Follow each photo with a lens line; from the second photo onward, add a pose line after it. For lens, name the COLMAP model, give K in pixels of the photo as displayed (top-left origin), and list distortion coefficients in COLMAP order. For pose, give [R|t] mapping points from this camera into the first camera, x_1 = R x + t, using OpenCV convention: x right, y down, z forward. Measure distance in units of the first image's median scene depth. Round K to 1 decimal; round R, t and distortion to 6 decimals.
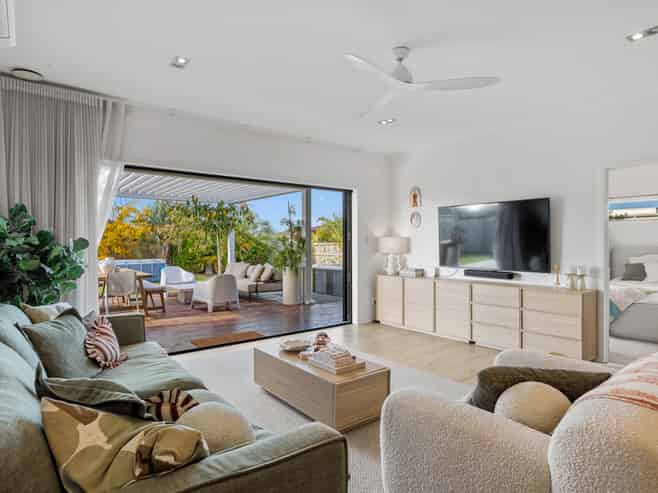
lens RADIAL K [[393.2, 0, 328.0], [0, 393.2, 246.4], [0, 0, 1]] dist [-0.003947, -0.000197]
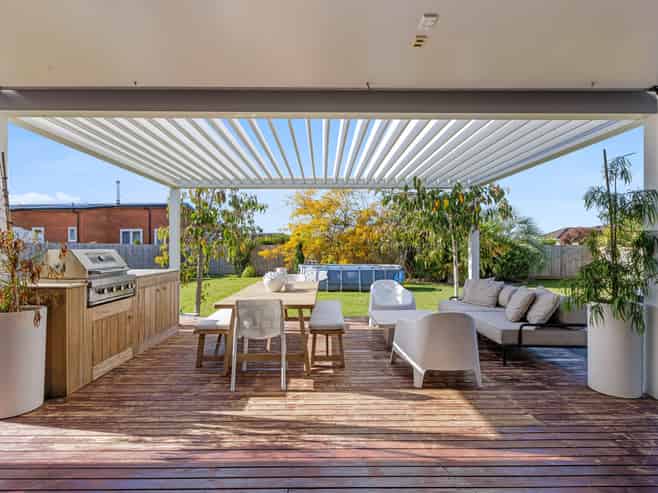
lens RADIAL K [[359.1, 0, 328.0], [0, 359.1, 250.3], [0, 0, 1]] dist [-0.005711, -0.001167]
pose [[0.795648, 0.003364, -0.605749, -0.082224], [-0.003453, 0.999994, 0.001017, -0.003591], [0.605749, 0.001283, 0.795655, 0.400561]]
